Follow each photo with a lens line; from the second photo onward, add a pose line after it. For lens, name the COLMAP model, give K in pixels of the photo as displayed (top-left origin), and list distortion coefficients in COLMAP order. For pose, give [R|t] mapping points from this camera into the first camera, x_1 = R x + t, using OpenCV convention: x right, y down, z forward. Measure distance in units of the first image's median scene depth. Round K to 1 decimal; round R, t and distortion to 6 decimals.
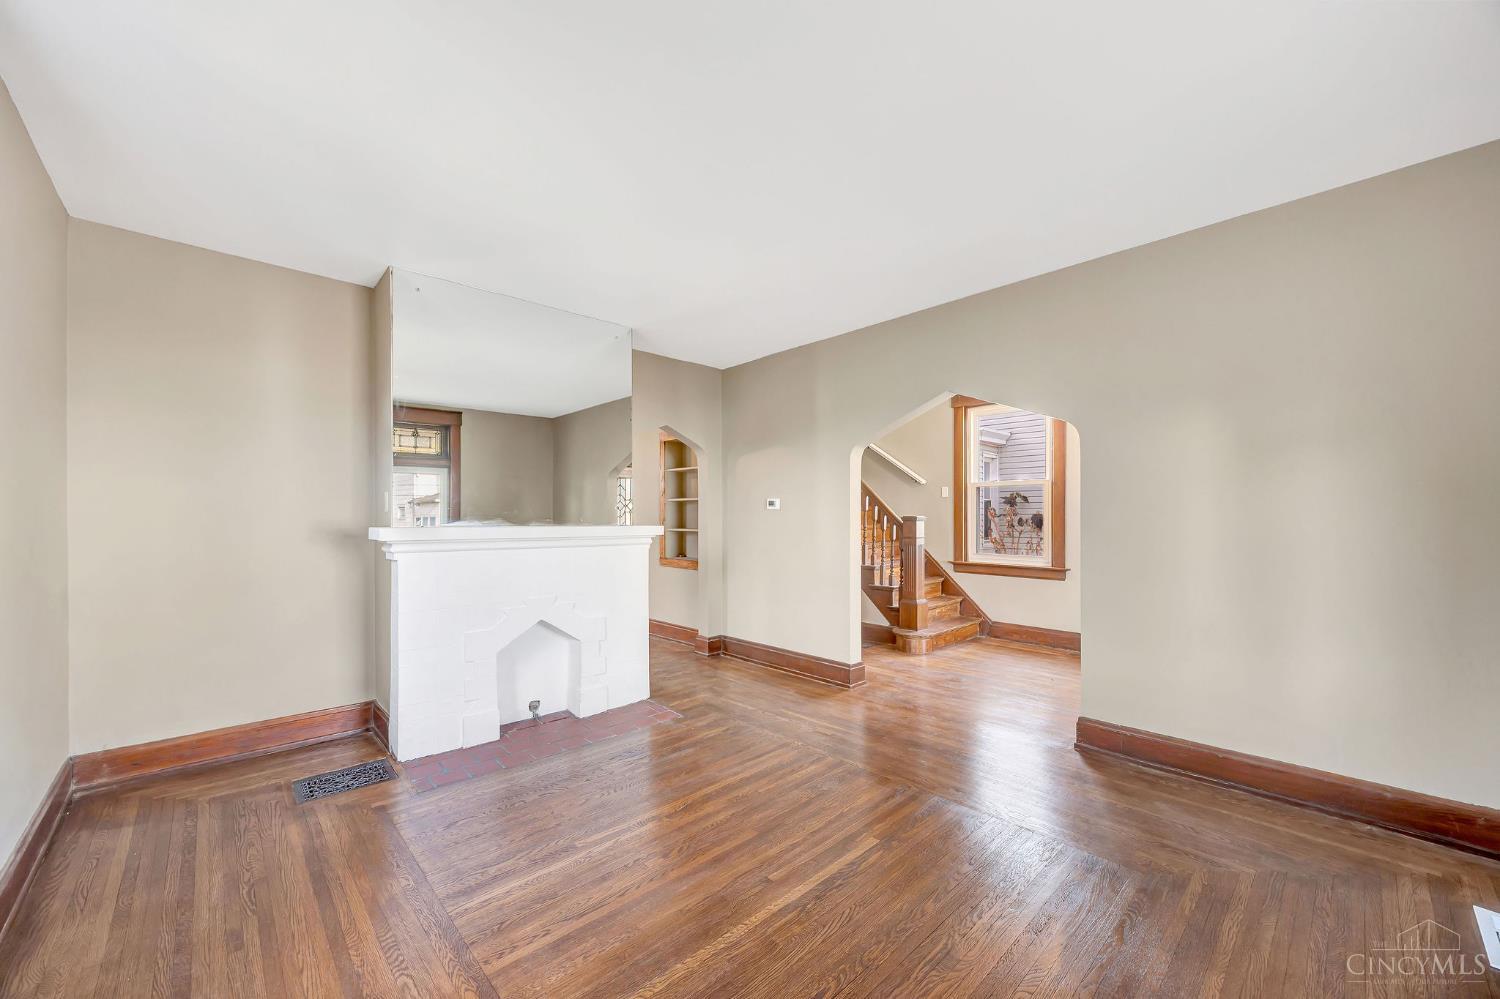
lens RADIAL K [[565.2, 0, 751.2], [0, 565.2, 518.8], [0, 0, 1]] dist [-0.001154, -0.000026]
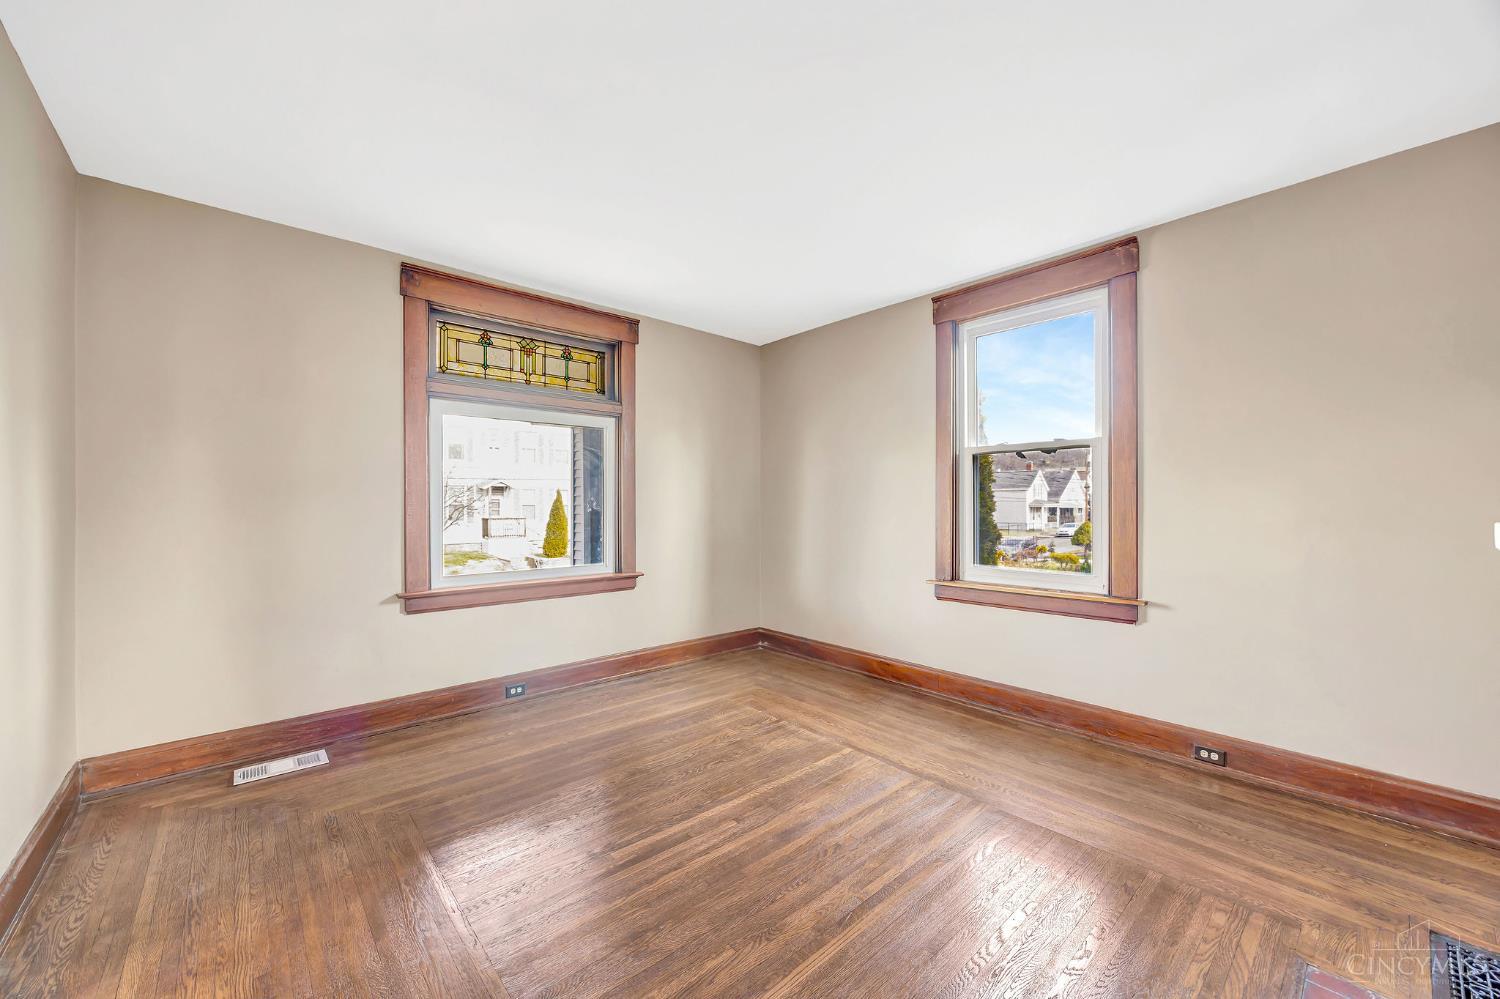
lens RADIAL K [[578.6, 0, 745.4], [0, 578.6, 500.9], [0, 0, 1]] dist [-0.002687, -0.000067]
pose [[-0.999263, 0.003943, 0.038177, -0.027238], [0.004134, 0.999979, 0.004937, -0.009691], [-0.038156, 0.005091, -0.999259, 1.784285]]
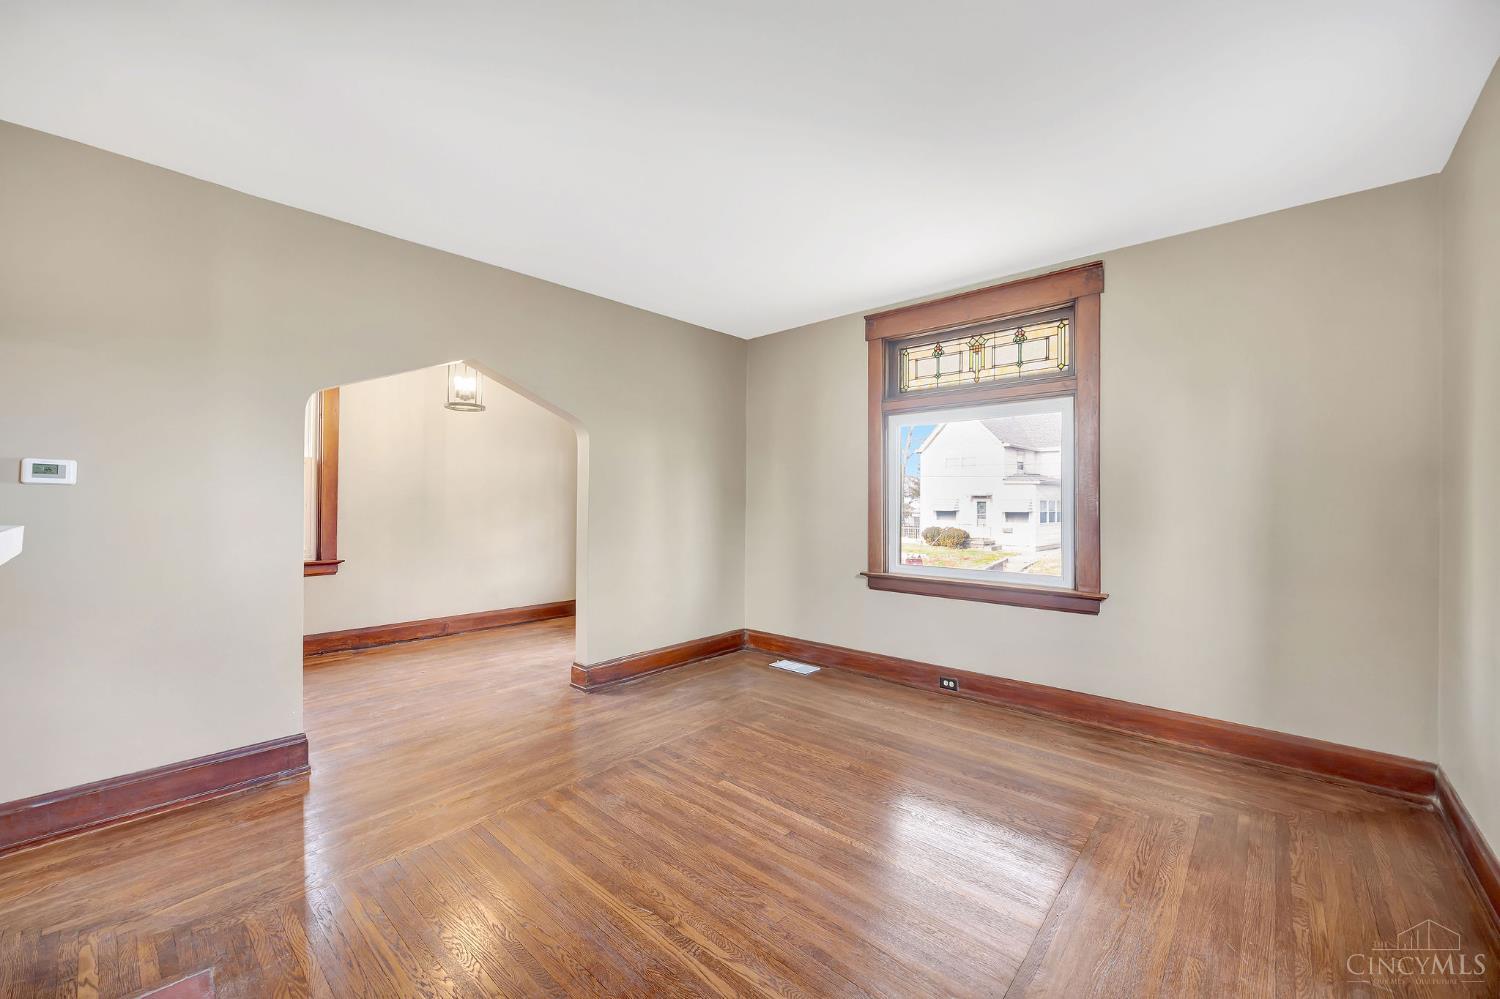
lens RADIAL K [[578.6, 0, 745.4], [0, 578.6, 500.9], [0, 0, 1]] dist [-0.002687, -0.000067]
pose [[-0.069985, 0.007361, 0.997521, -0.886868], [0.005078, 0.999962, -0.007023, 0.005899], [-0.997535, 0.004574, -0.070020, 0.957031]]
